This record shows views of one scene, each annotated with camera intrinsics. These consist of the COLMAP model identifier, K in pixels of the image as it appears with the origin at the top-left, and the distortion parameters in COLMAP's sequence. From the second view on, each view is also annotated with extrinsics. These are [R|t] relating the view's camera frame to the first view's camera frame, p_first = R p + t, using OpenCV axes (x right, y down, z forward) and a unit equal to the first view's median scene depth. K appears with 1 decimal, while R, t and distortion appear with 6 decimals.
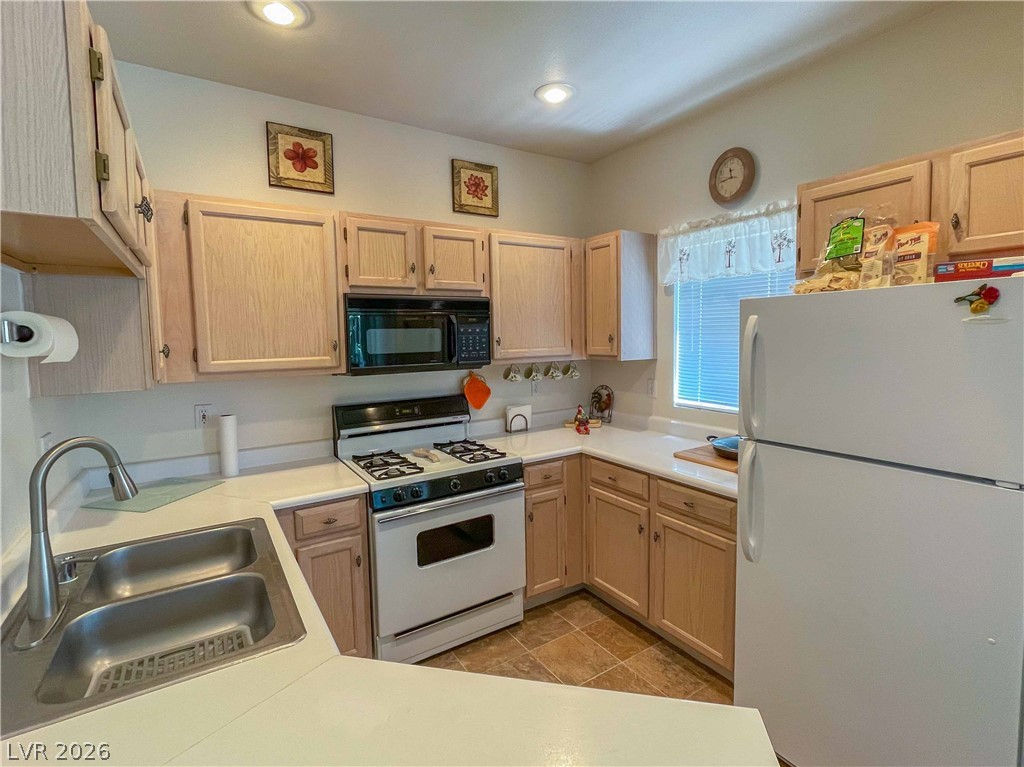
lens RADIAL K [[490.4, 0, 514.5], [0, 490.4, 373.4], [0, 0, 1]] dist [-0.005597, -0.000281]
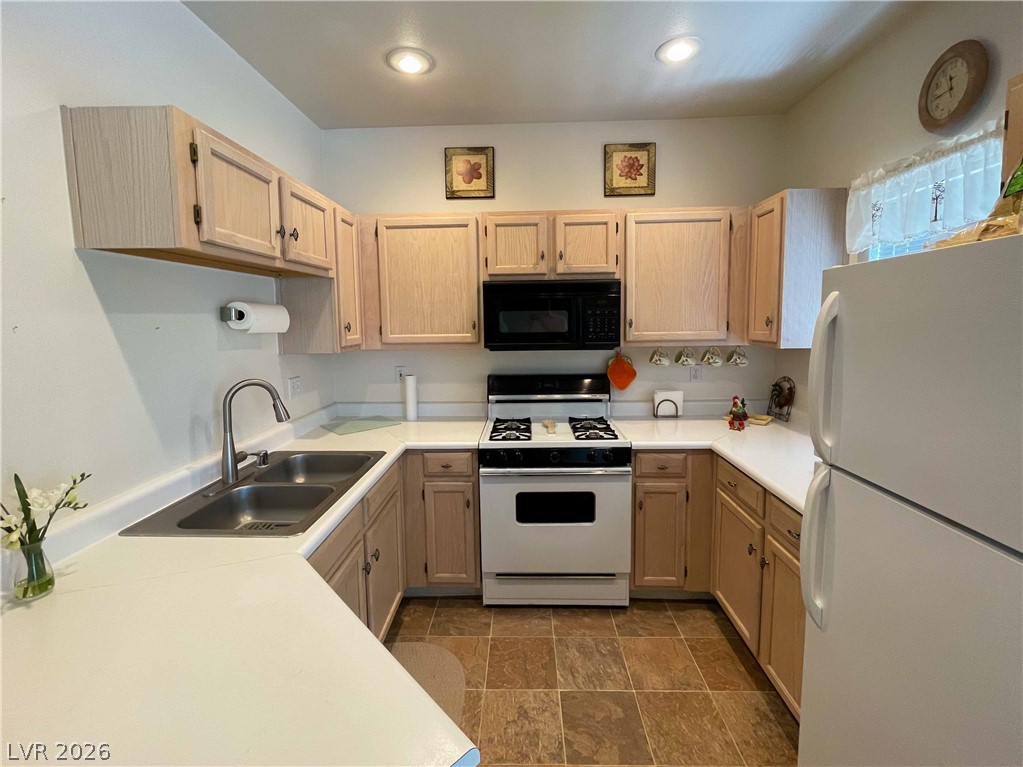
lens RADIAL K [[450.2, 0, 510.9], [0, 450.2, 362.9], [0, 0, 1]] dist [-0.002980, -0.001595]
pose [[0.817683, 0.062687, -0.572246, 0.321942], [-0.047646, 0.998012, 0.041246, -0.012346], [0.573694, -0.006461, 0.819044, 0.128021]]
